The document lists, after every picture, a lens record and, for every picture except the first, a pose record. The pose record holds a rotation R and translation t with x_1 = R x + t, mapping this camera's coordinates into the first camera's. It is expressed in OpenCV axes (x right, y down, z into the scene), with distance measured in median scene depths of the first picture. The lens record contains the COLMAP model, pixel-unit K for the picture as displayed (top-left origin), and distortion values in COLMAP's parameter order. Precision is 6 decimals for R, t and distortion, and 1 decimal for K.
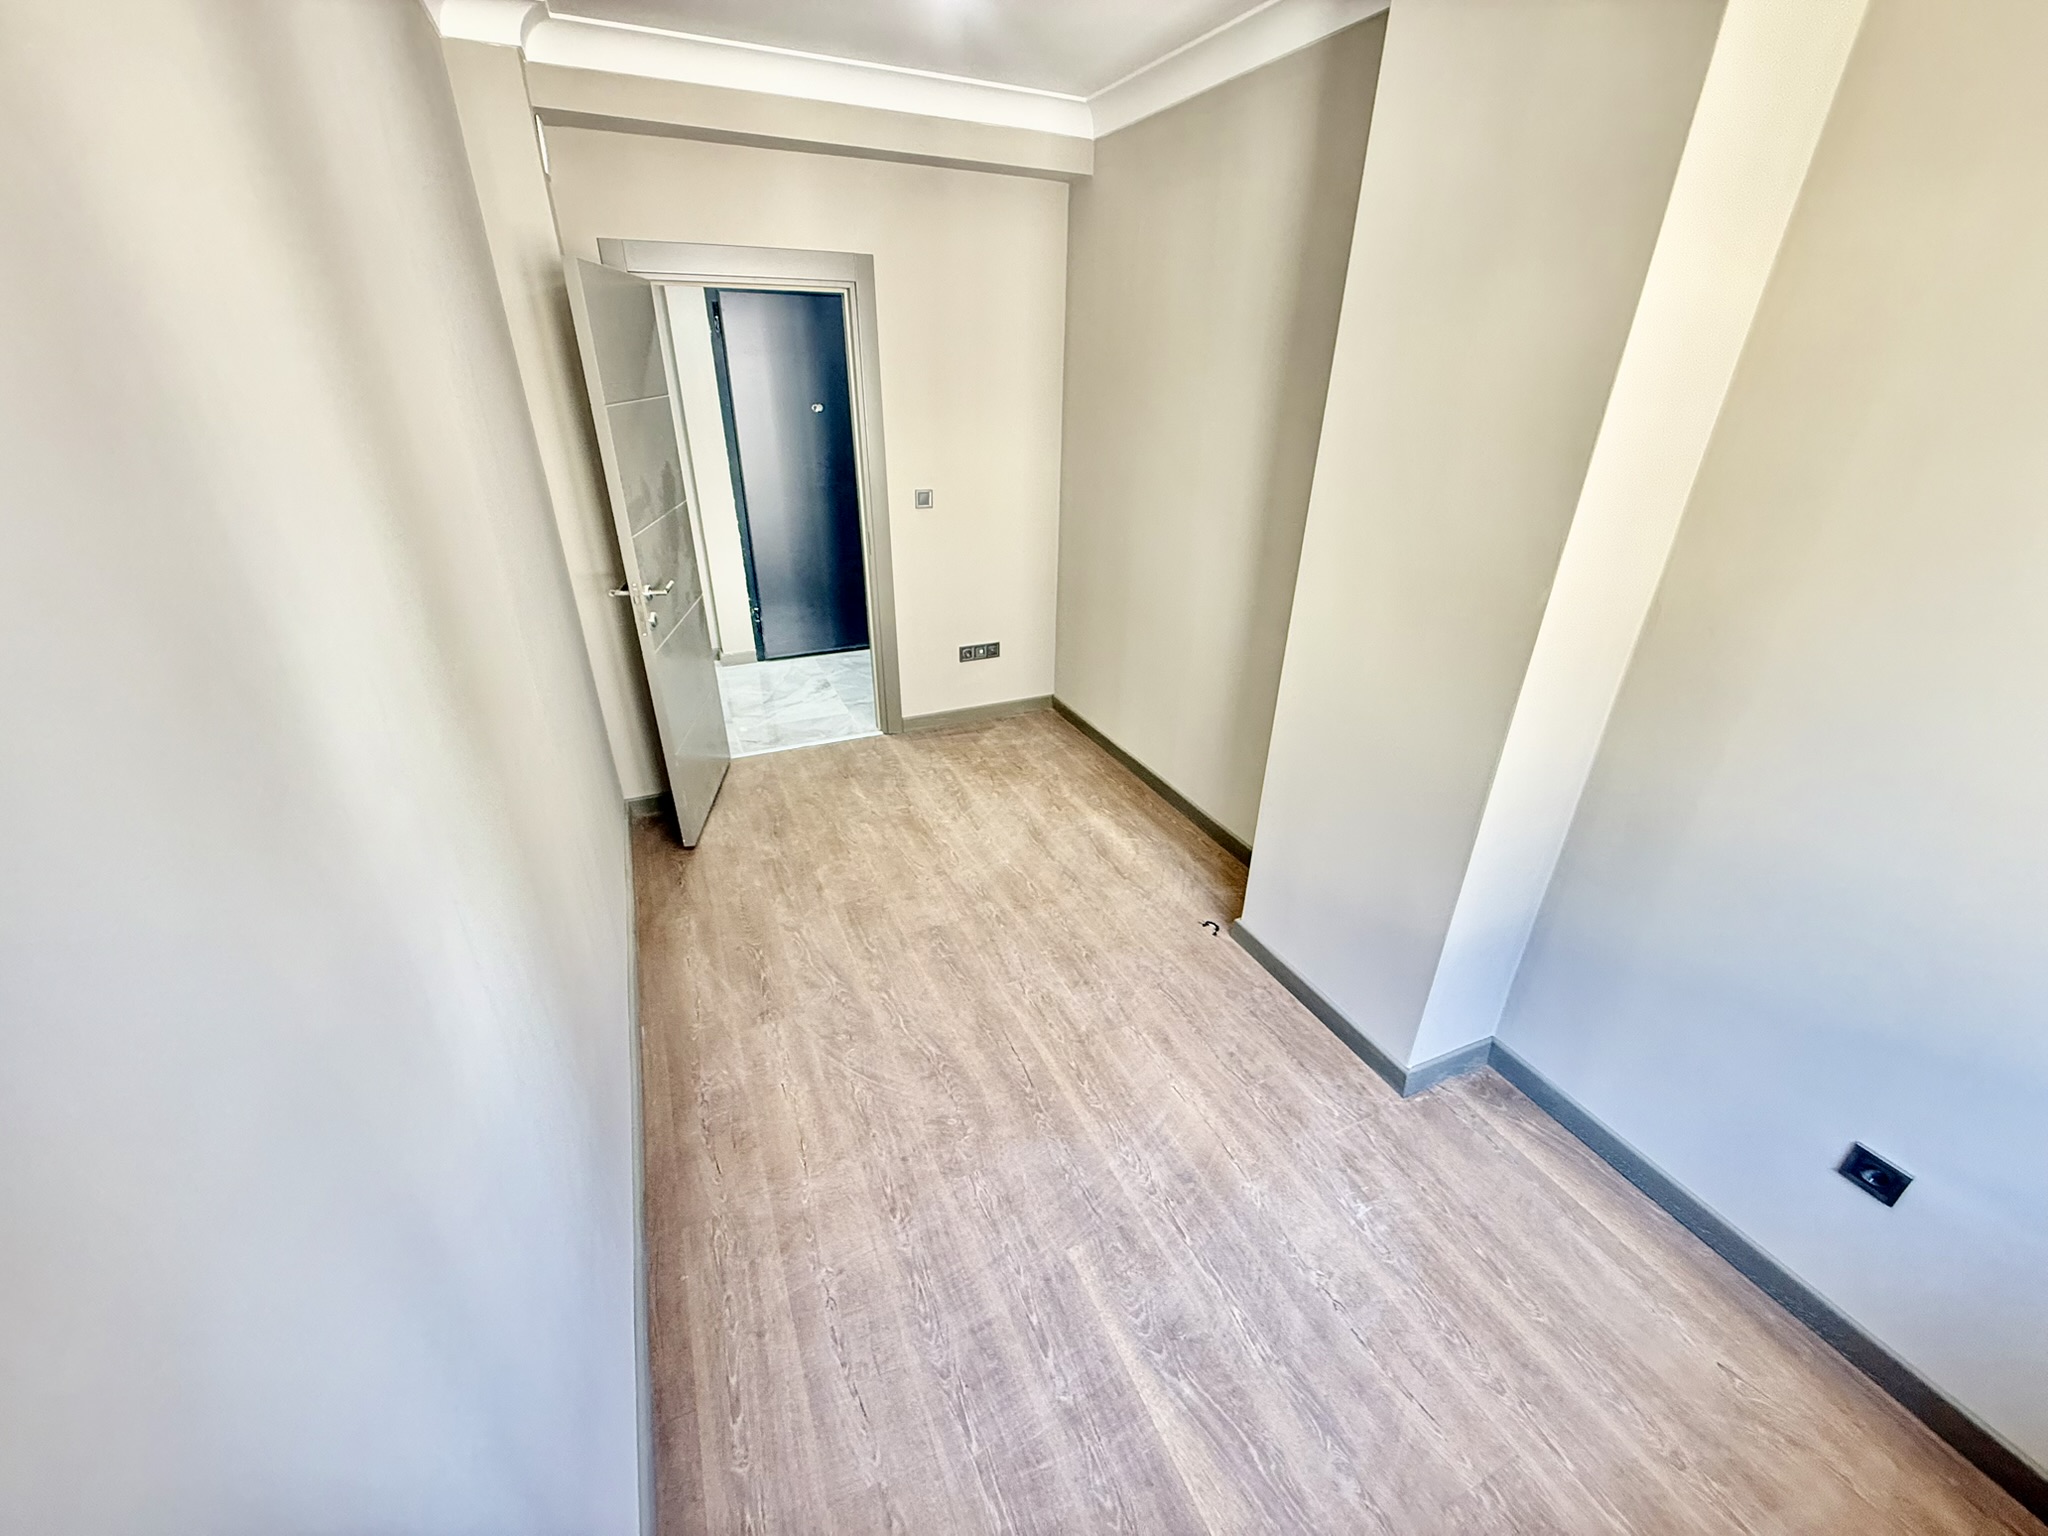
lens RADIAL K [[818.5, 0, 1033.6], [0, 818.5, 772.0], [0, 0, 1]] dist [-0.000841, 0.000038]
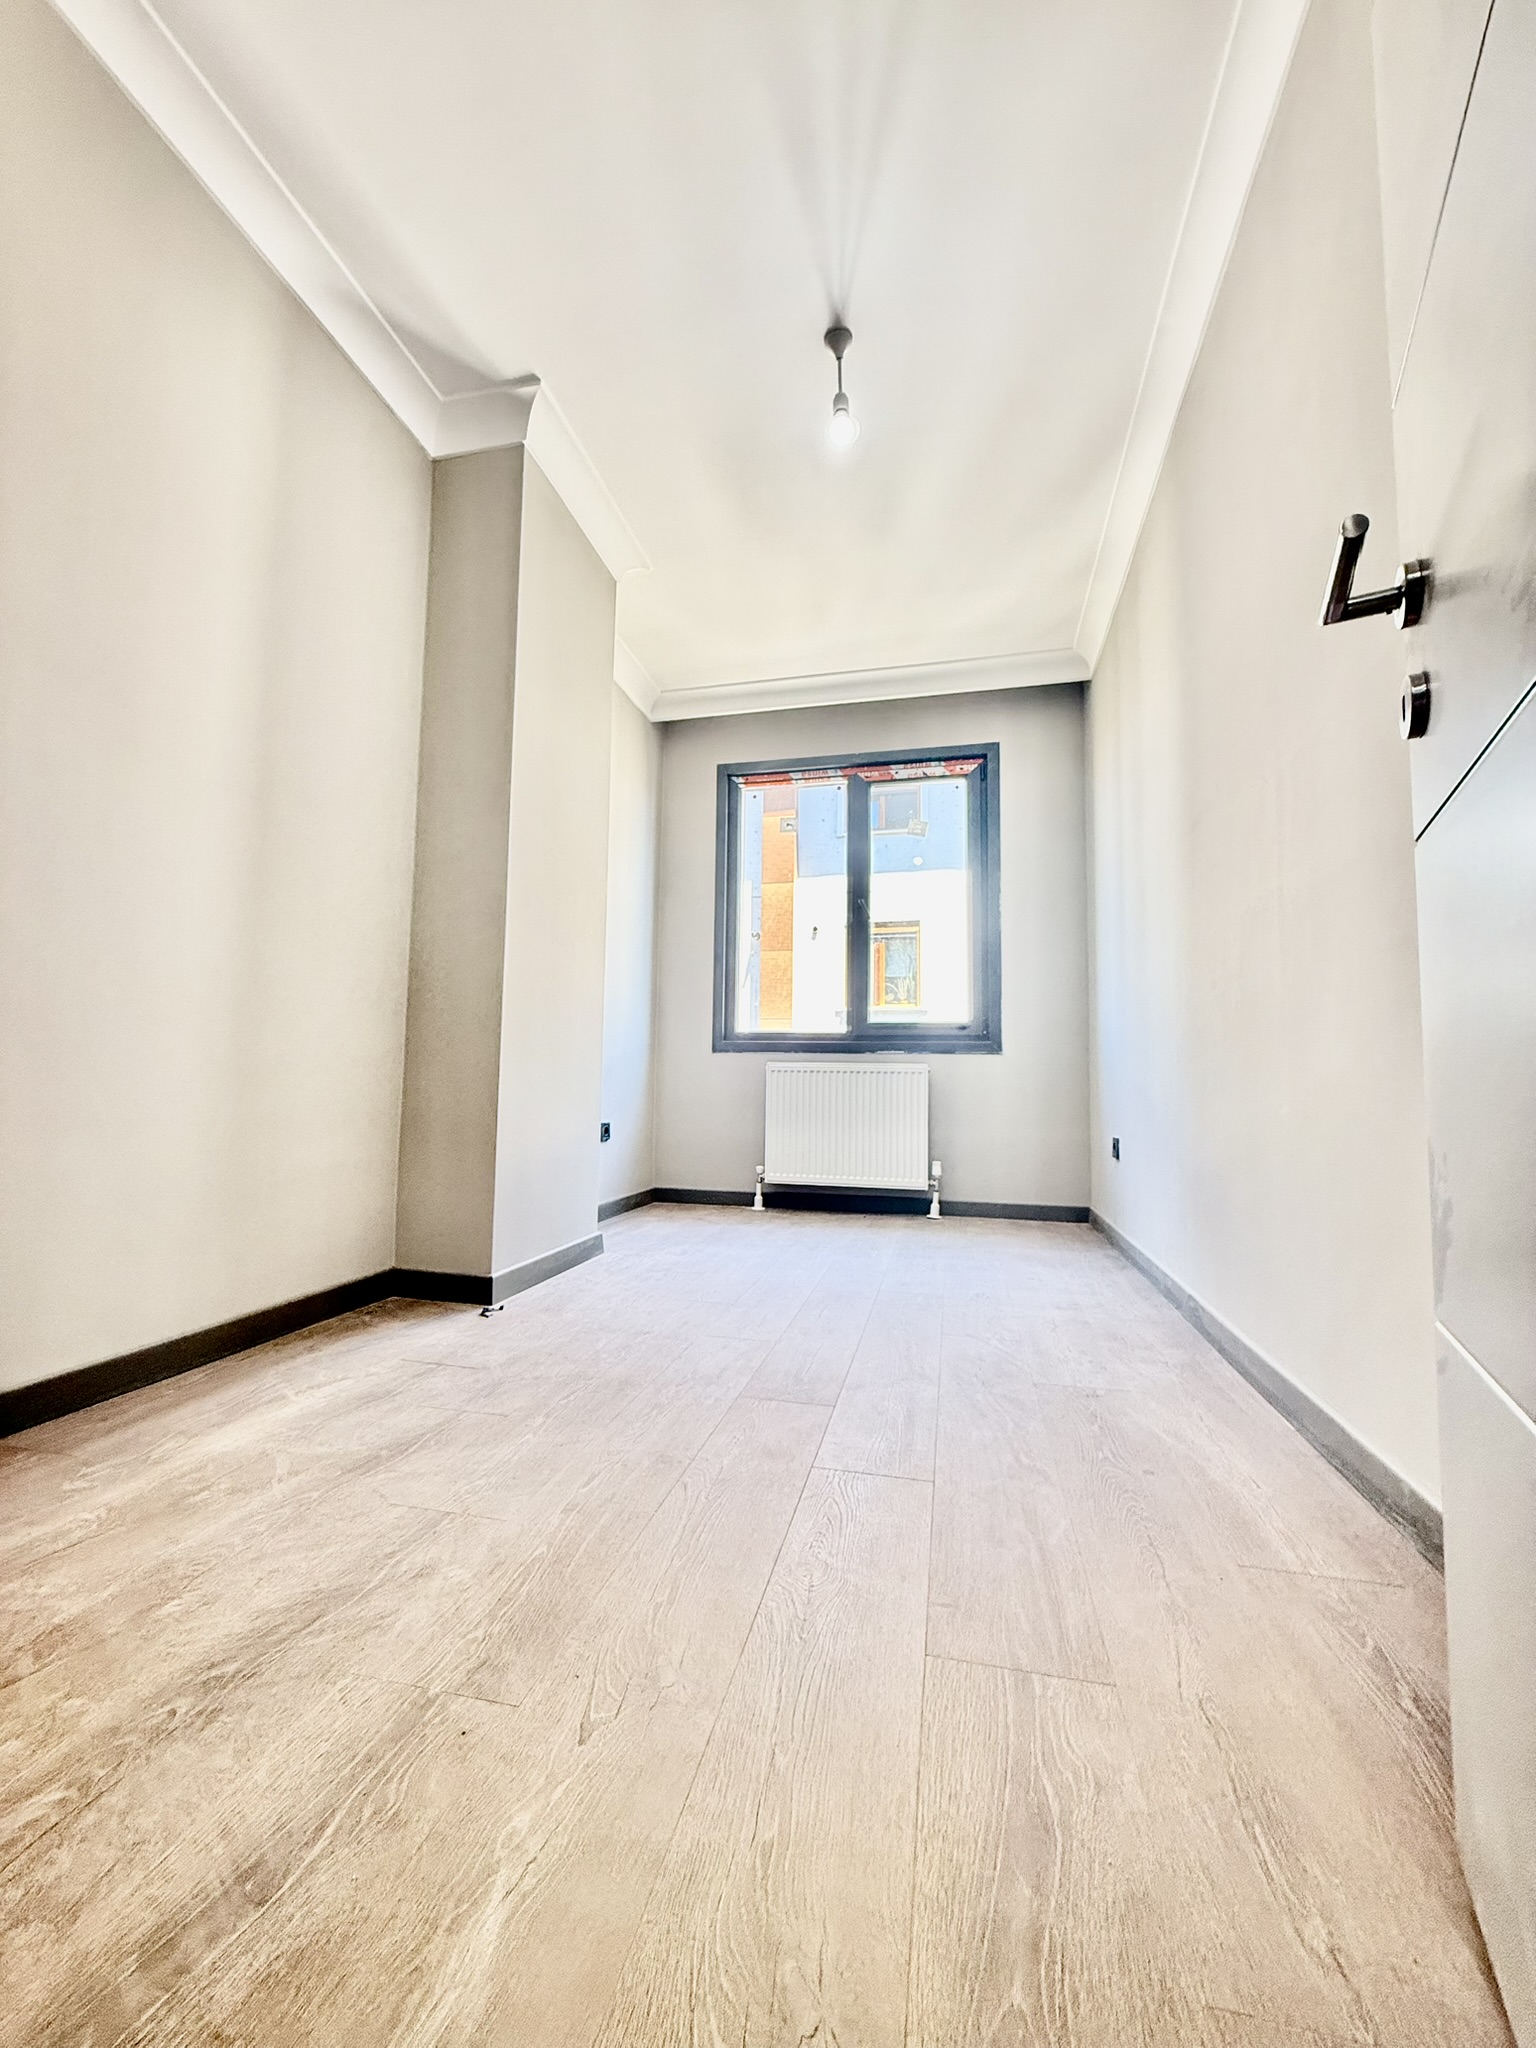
lens RADIAL K [[818.5, 0, 772.6], [0, 818.5, 1012.3], [0, 0, 1]] dist [-0.000841, 0.000038]
pose [[-0.796098, 0.031683, 0.604338, -0.404207], [0.254355, 0.923656, 0.286640, -0.191569], [-0.549120, 0.381910, -0.743379, 1.149288]]
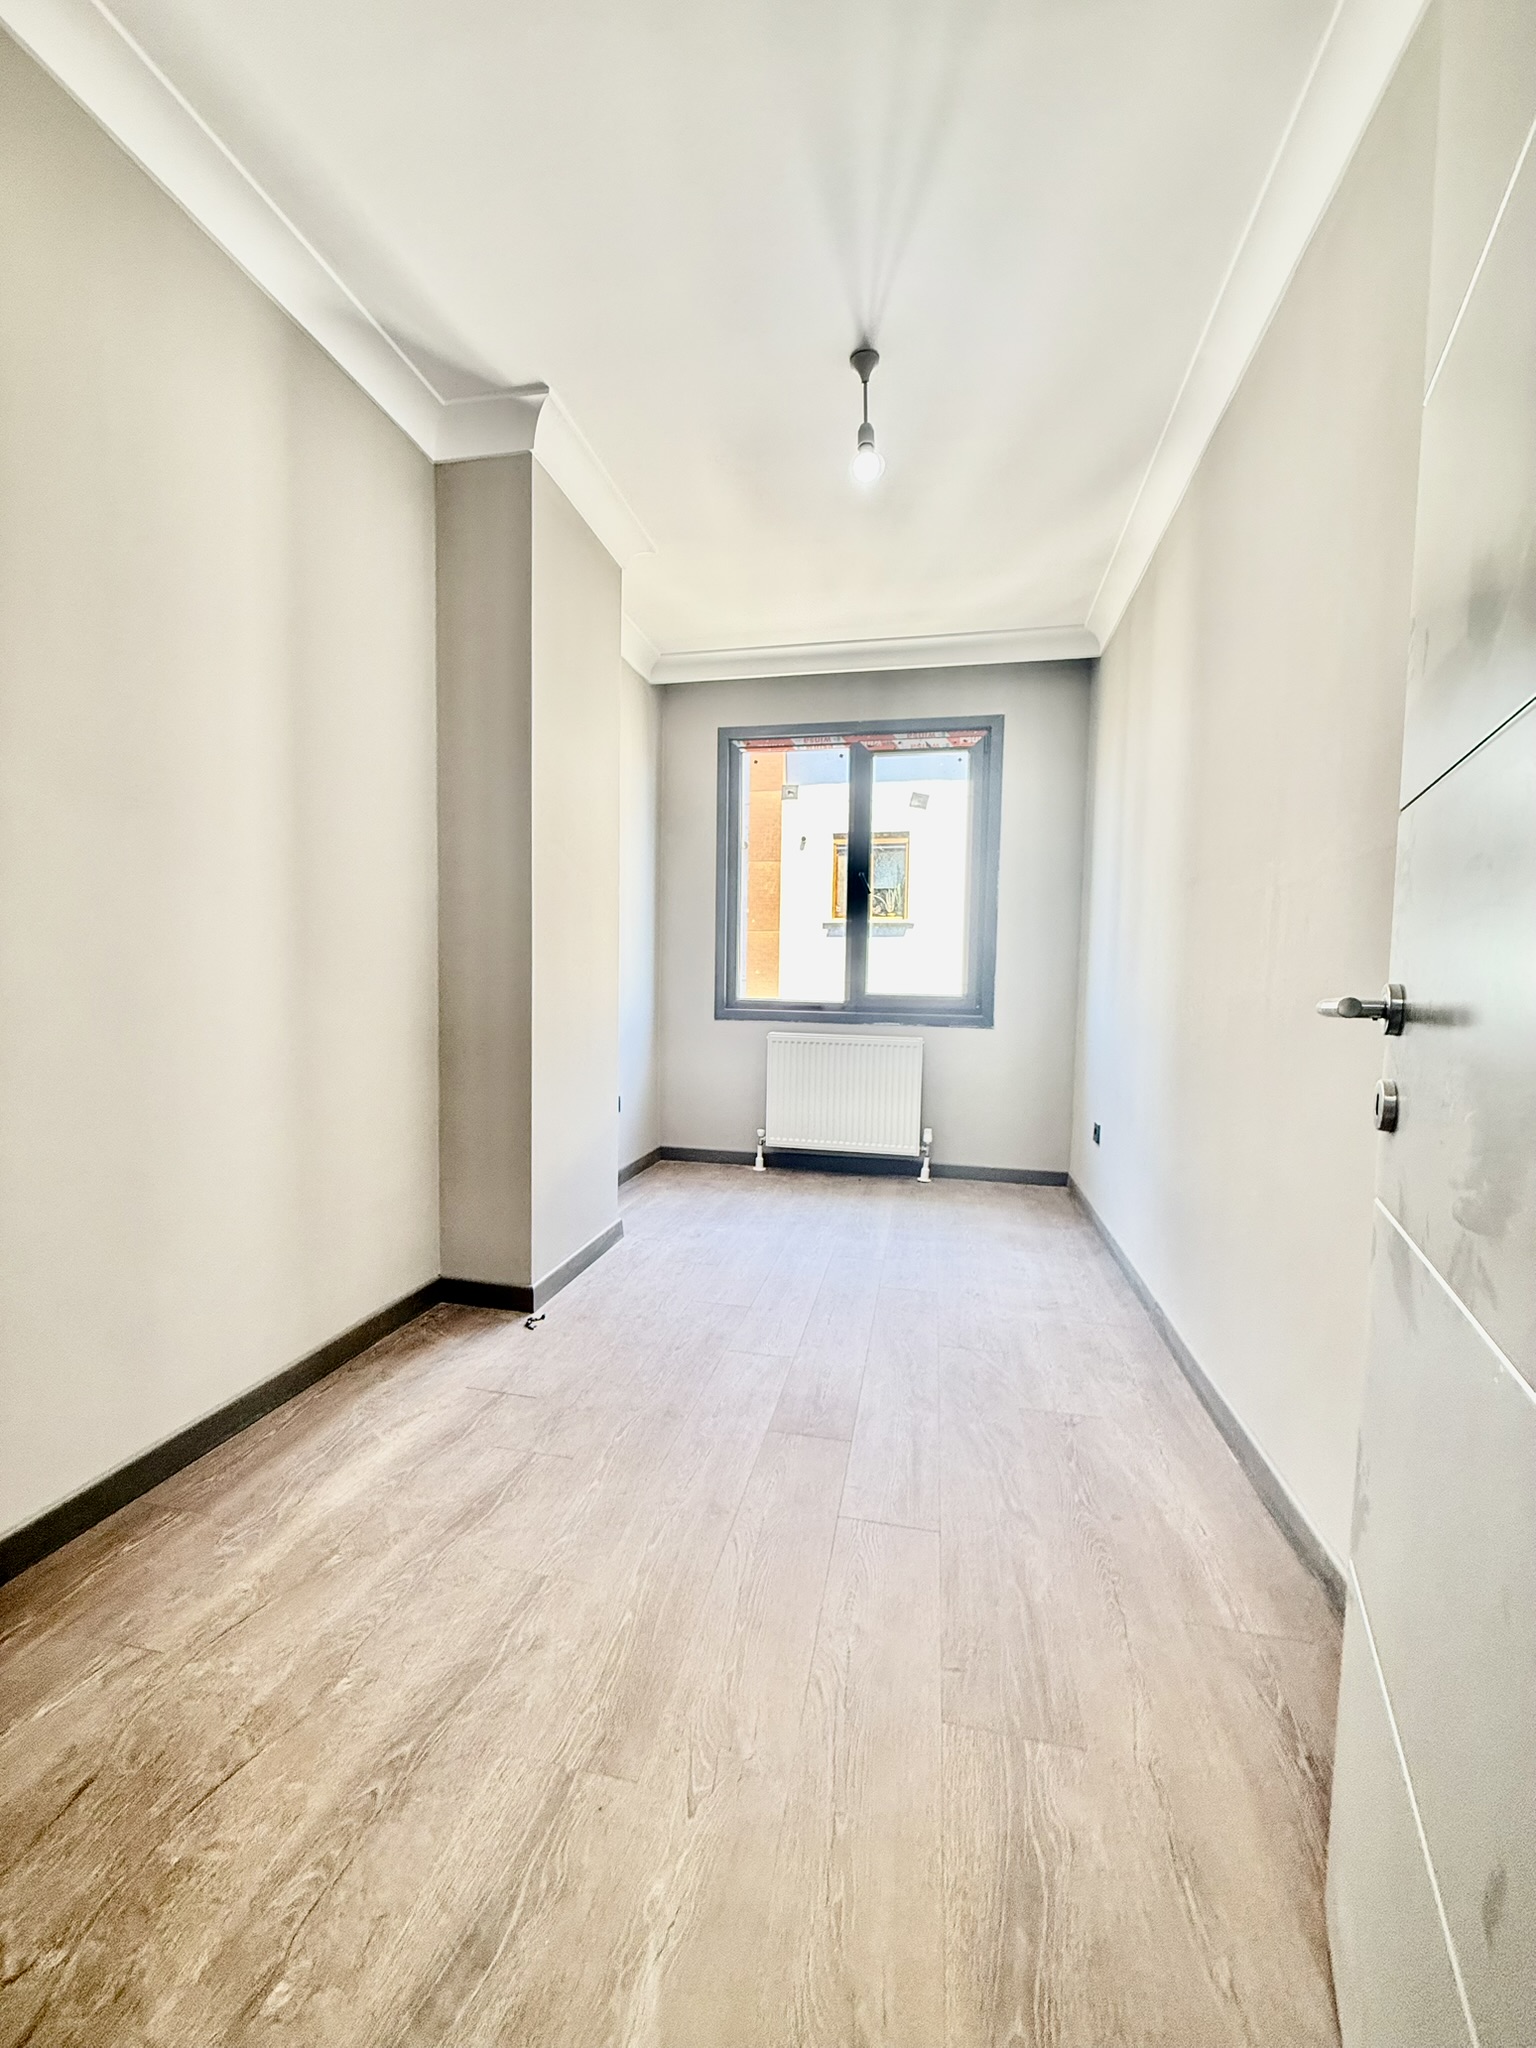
lens RADIAL K [[818.5, 0, 773.5], [0, 818.5, 1014.4], [0, 0, 1]] dist [-0.000841, 0.000038]
pose [[-0.809560, -0.055954, 0.584365, -0.403891], [0.241600, 0.875477, 0.418532, -0.335788], [-0.535017, 0.480009, -0.695232, 1.138613]]
